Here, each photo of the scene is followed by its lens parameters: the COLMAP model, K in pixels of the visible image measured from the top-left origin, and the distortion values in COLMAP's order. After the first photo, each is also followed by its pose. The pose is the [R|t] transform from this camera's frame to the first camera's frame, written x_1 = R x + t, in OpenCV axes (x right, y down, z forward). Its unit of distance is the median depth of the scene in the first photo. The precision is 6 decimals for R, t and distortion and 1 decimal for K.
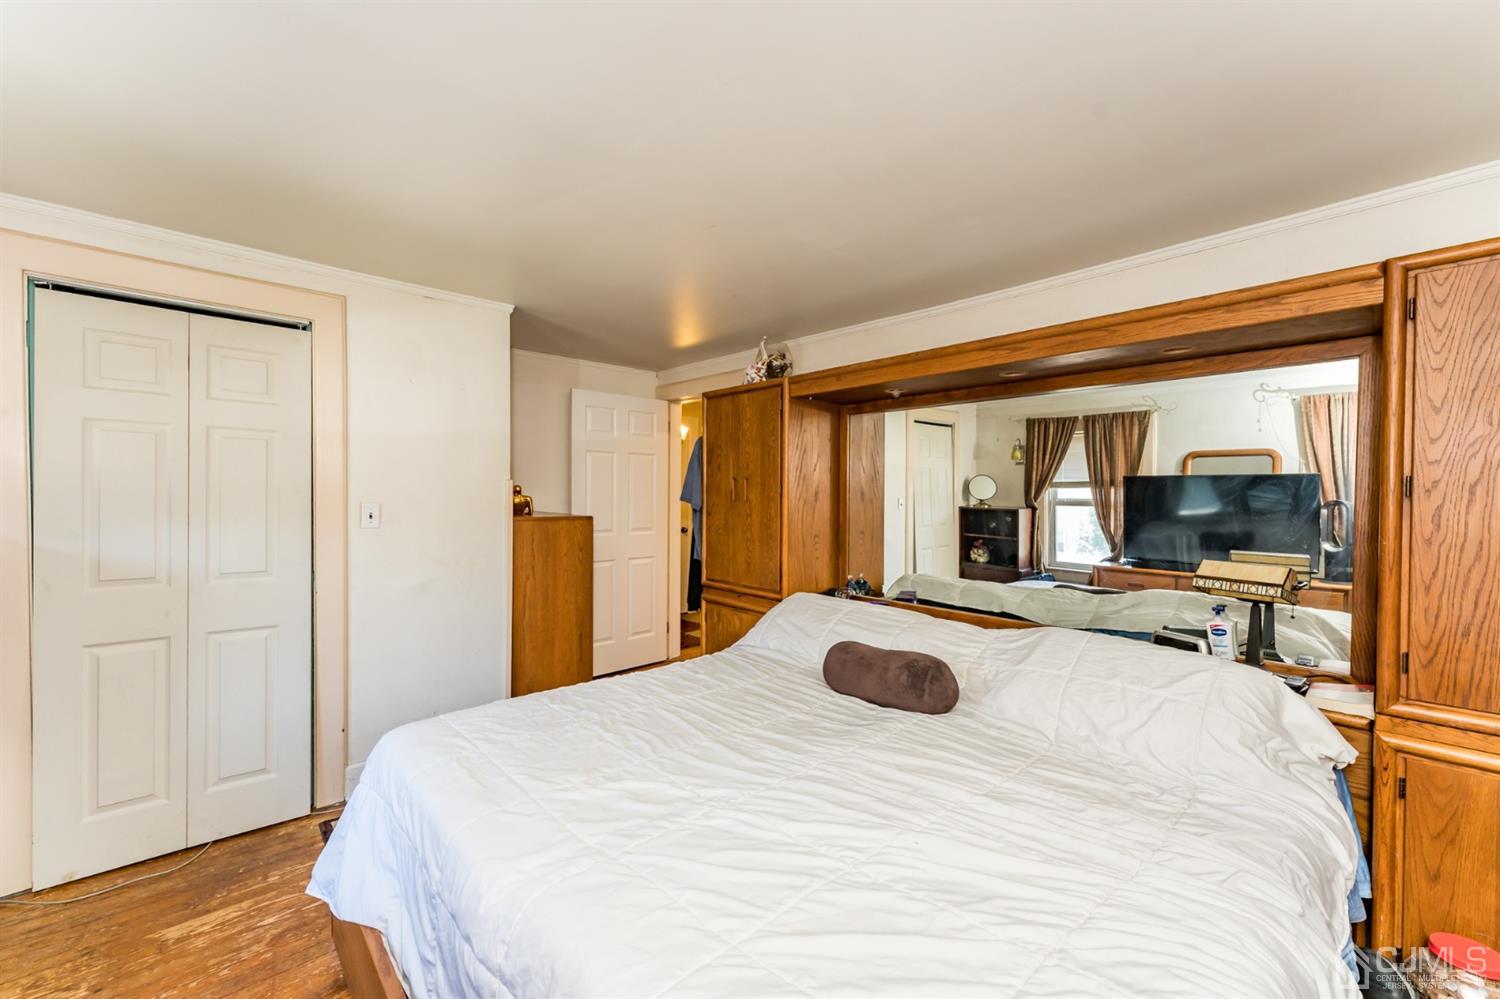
lens RADIAL K [[596.8, 0, 743.5], [0, 596.8, 501.9], [0, 0, 1]] dist [0.001552, 0.000026]
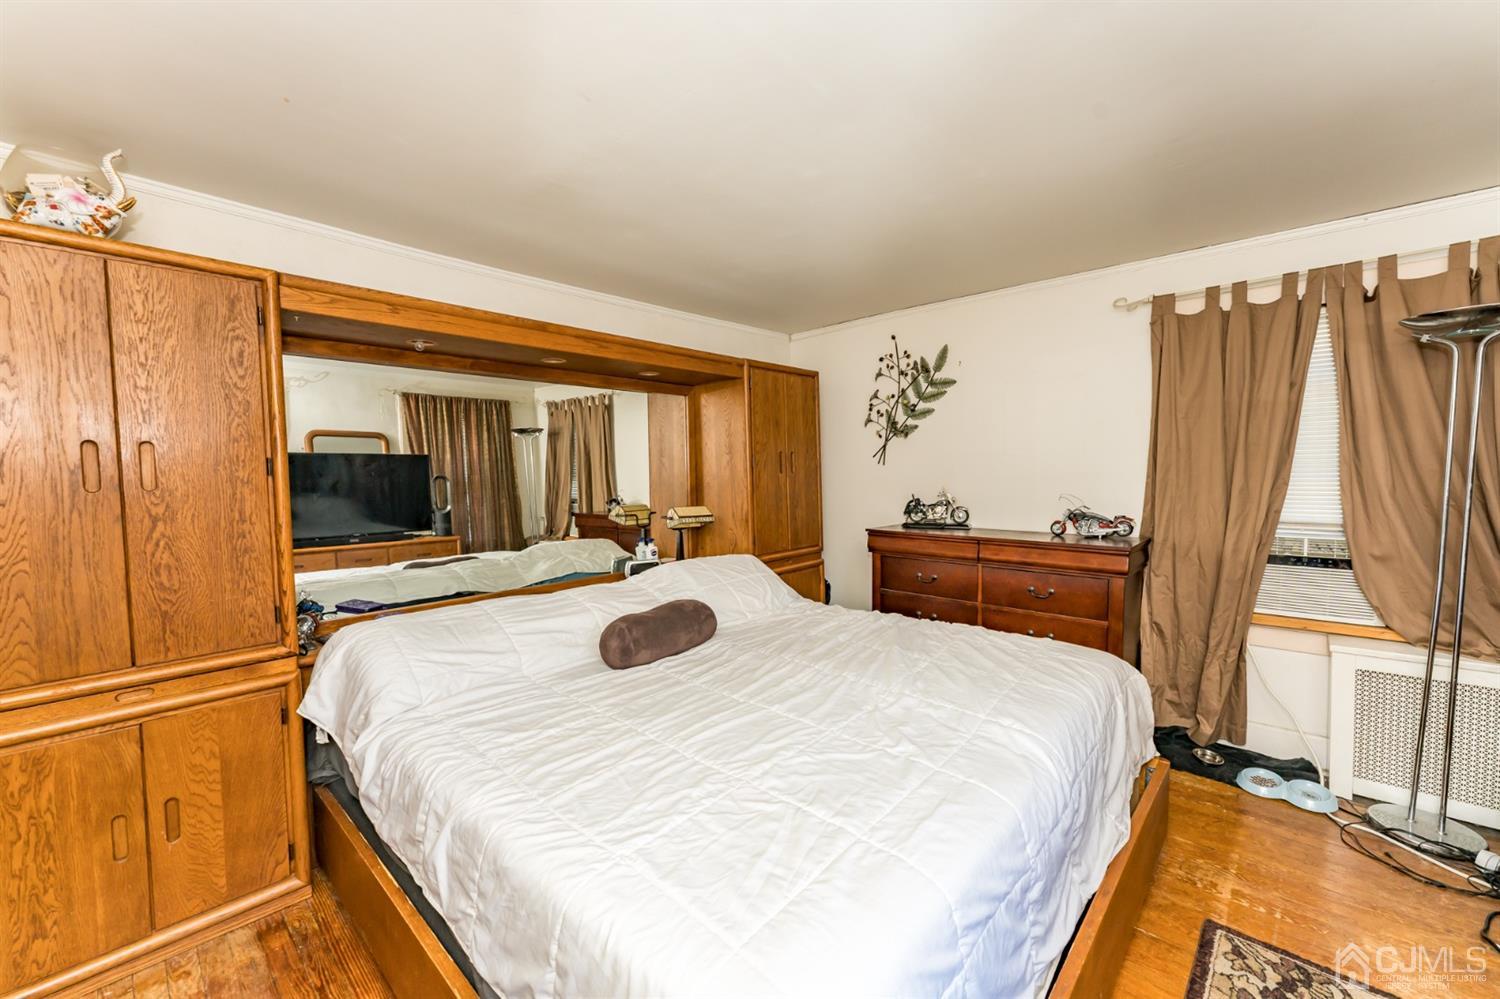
lens RADIAL K [[596.8, 0, 743.5], [0, 596.8, 501.9], [0, 0, 1]] dist [0.001552, 0.000026]
pose [[-0.082910, -0.060138, 0.994741, -0.821612], [0.028690, 0.997620, 0.062703, -0.013669], [-0.996144, 0.033738, -0.080987, 0.882033]]
